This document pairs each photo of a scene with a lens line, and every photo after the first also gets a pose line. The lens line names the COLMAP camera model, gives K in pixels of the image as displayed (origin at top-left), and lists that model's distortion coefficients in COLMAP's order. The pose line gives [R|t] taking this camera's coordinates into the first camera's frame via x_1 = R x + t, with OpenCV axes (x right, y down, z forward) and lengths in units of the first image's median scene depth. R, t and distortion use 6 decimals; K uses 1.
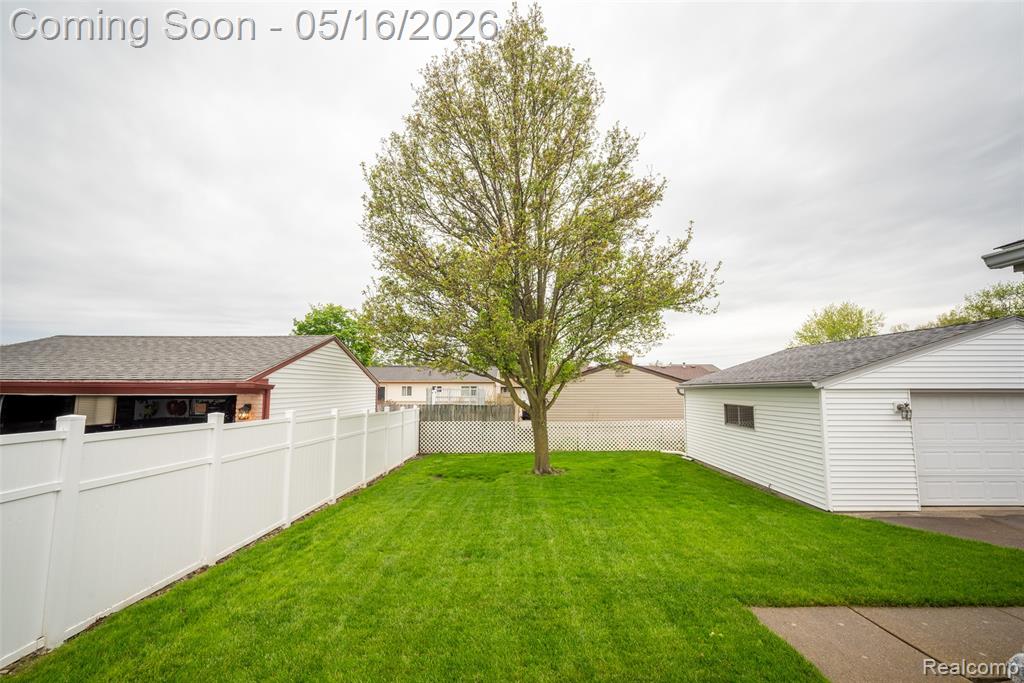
lens RADIAL K [[427.5, 0, 512.0], [0, 427.5, 341.5], [0, 0, 1]] dist [-0.019460, 0.000201]
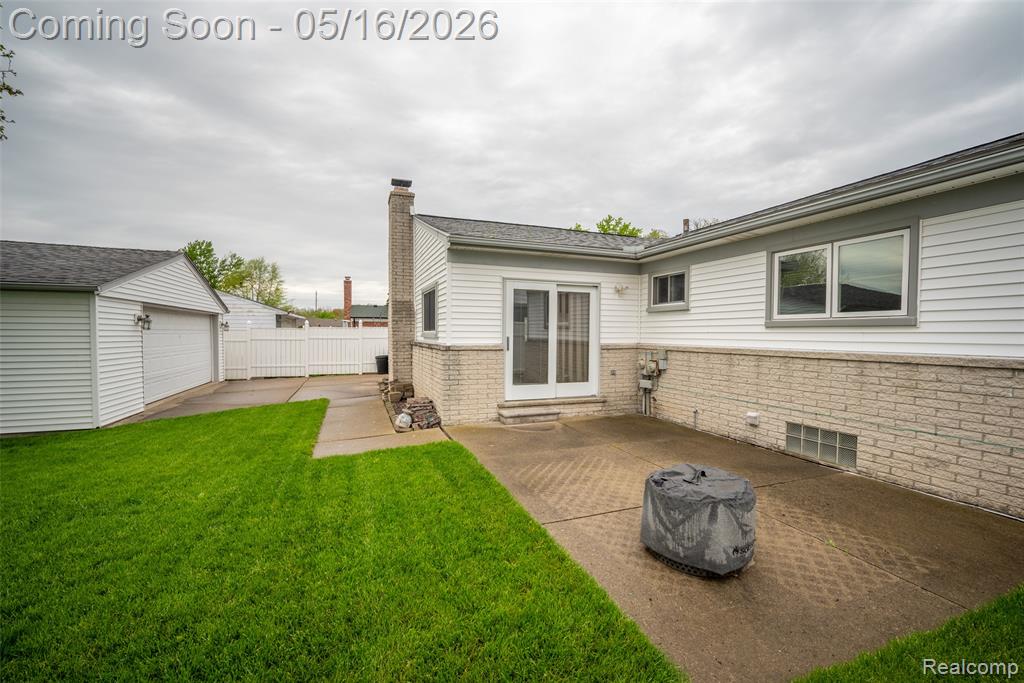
lens RADIAL K [[427.5, 0, 512.0], [0, 427.5, 341.5], [0, 0, 1]] dist [-0.019460, 0.000201]
pose [[-0.370662, -0.020388, 0.928544, -0.424334], [-0.104293, 0.994350, -0.019799, 0.137779], [-0.922894, -0.104179, -0.370694, 0.518932]]
